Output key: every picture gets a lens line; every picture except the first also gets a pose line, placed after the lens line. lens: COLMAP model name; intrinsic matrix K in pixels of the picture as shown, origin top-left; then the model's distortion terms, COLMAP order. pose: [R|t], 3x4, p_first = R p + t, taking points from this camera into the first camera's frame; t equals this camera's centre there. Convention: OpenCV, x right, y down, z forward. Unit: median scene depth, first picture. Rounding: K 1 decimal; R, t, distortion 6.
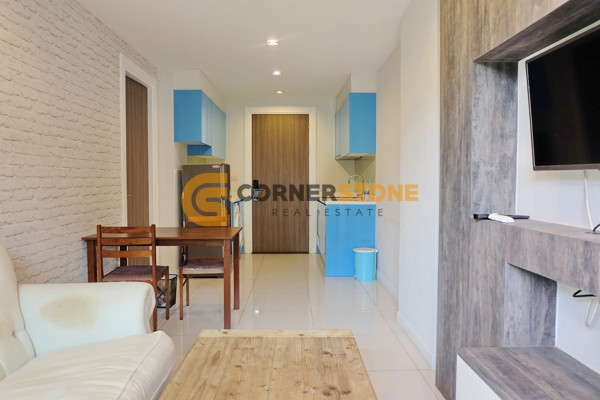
lens RADIAL K [[413.1, 0, 302.9], [0, 413.1, 195.6], [0, 0, 1]] dist [-0.057420, 0.059531]
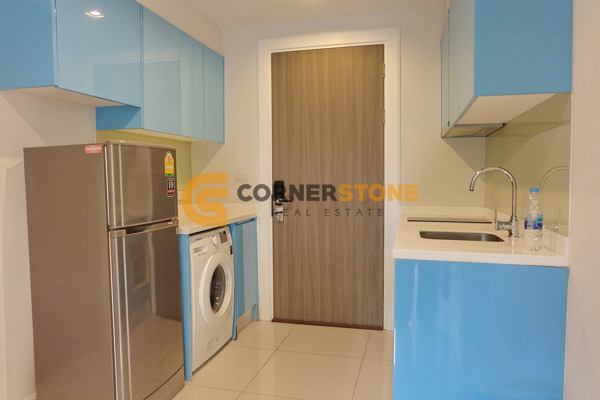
lens RADIAL K [[413.1, 0, 300.6], [0, 413.1, 194.8], [0, 0, 1]] dist [-0.057420, 0.059531]
pose [[0.960778, 0.005285, -0.277269, 0.115051], [-0.002966, 0.999957, 0.008783, -0.051480], [0.277303, -0.007616, 0.960752, 1.068001]]
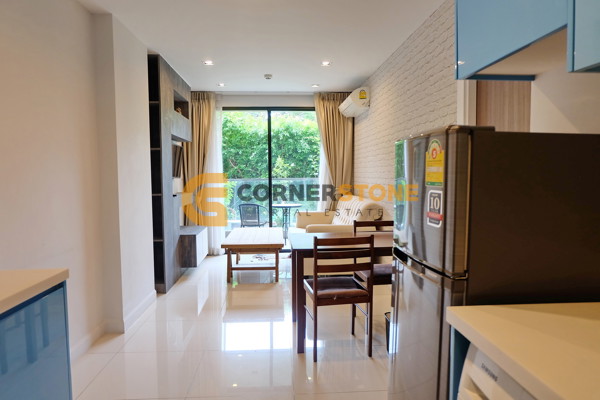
lens RADIAL K [[413.1, 0, 295.1], [0, 413.1, 203.8], [0, 0, 1]] dist [-0.057420, 0.059531]
pose [[-0.999784, 0.007209, -0.019499, -0.185368], [0.005053, 0.994092, 0.108423, -0.105647], [0.020165, 0.108301, -0.993914, 2.131807]]
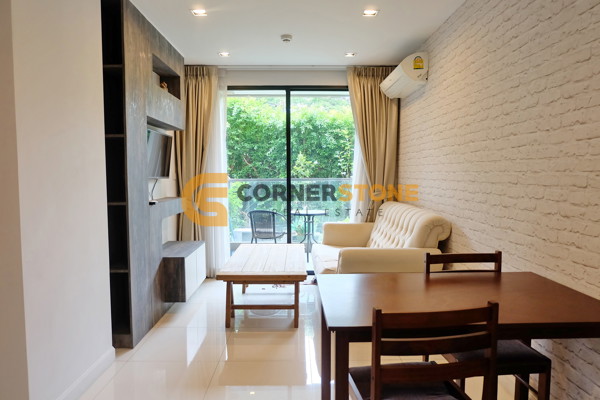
lens RADIAL K [[413.1, 0, 300.0], [0, 413.1, 204.2], [0, 0, 1]] dist [-0.057420, 0.059531]
pose [[-0.999838, -0.000504, 0.018010, -0.174260], [0.001533, 0.993604, 0.112910, -0.092233], [-0.017952, 0.112920, -0.993442, 1.665918]]
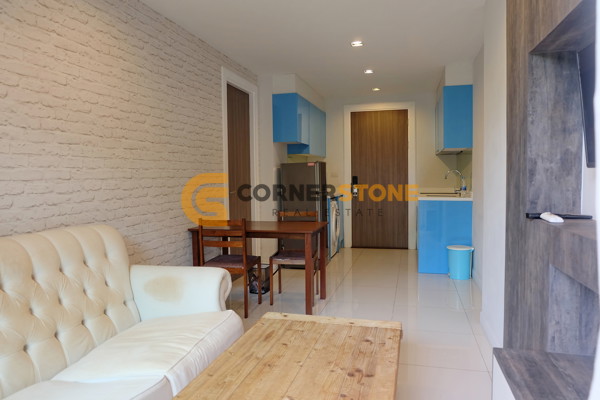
lens RADIAL K [[413.1, 0, 307.3], [0, 413.1, 196.2], [0, 0, 1]] dist [-0.057420, 0.059531]
pose [[0.961749, 0.000866, -0.273930, 0.110996], [0.002913, 0.999906, 0.013389, -0.005426], [0.273916, -0.013675, 0.961656, -0.039360]]
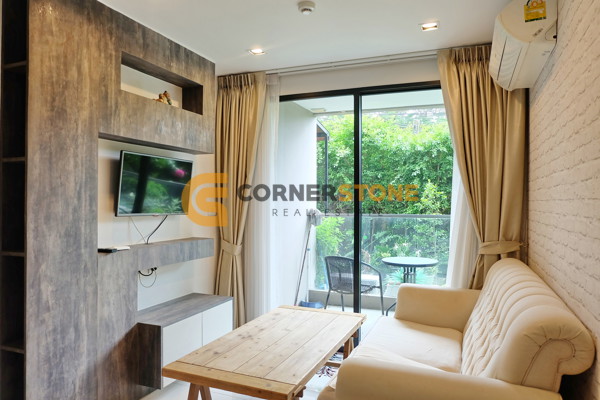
lens RADIAL K [[413.1, 0, 302.0], [0, 413.1, 198.8], [0, 0, 1]] dist [-0.057420, 0.059531]
pose [[-0.911619, -0.004733, 0.411009, -0.422916], [0.006972, 0.999612, 0.026974, -0.091531], [-0.410977, 0.027456, -0.911232, 1.174181]]
